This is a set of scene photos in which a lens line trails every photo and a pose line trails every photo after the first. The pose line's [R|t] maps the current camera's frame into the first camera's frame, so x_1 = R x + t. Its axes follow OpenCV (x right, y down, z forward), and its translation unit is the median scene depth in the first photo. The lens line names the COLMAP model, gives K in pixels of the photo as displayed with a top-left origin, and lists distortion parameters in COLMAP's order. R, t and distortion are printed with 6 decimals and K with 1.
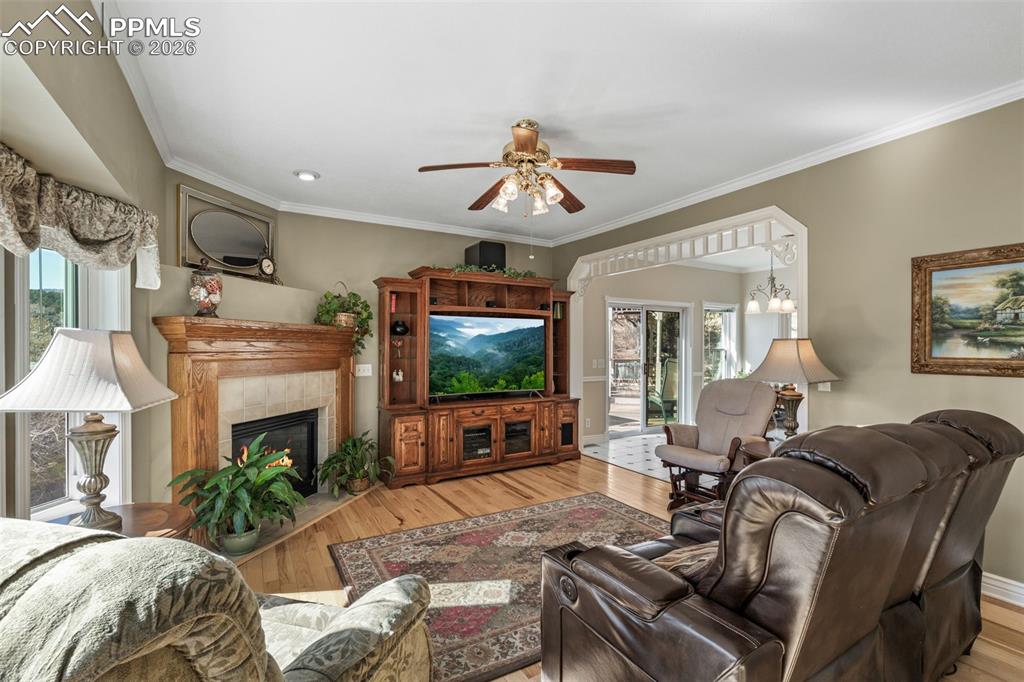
lens RADIAL K [[451.7, 0, 510.7], [0, 451.7, 347.6], [0, 0, 1]] dist [-0.003141, -0.000341]
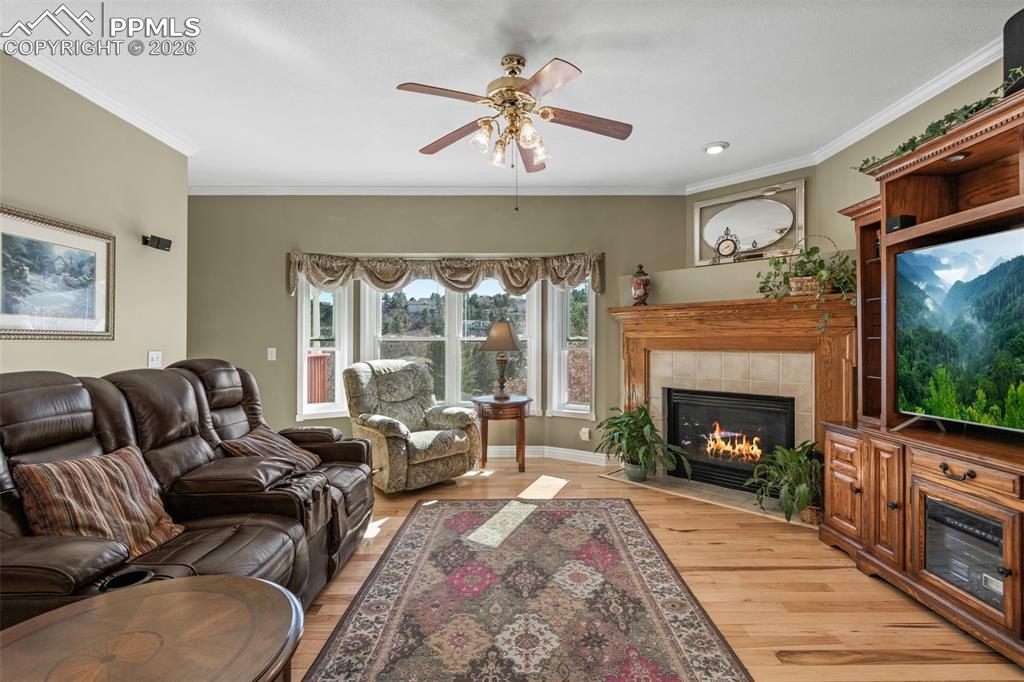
lens RADIAL K [[451.7, 0, 510.1], [0, 451.7, 341.1], [0, 0, 1]] dist [-0.003141, -0.000341]
pose [[-0.514198, 0.001078, -0.857671, 0.584470], [0.006695, 0.999974, -0.002758, 0.032527], [0.857645, -0.007160, -0.514192, 1.069328]]
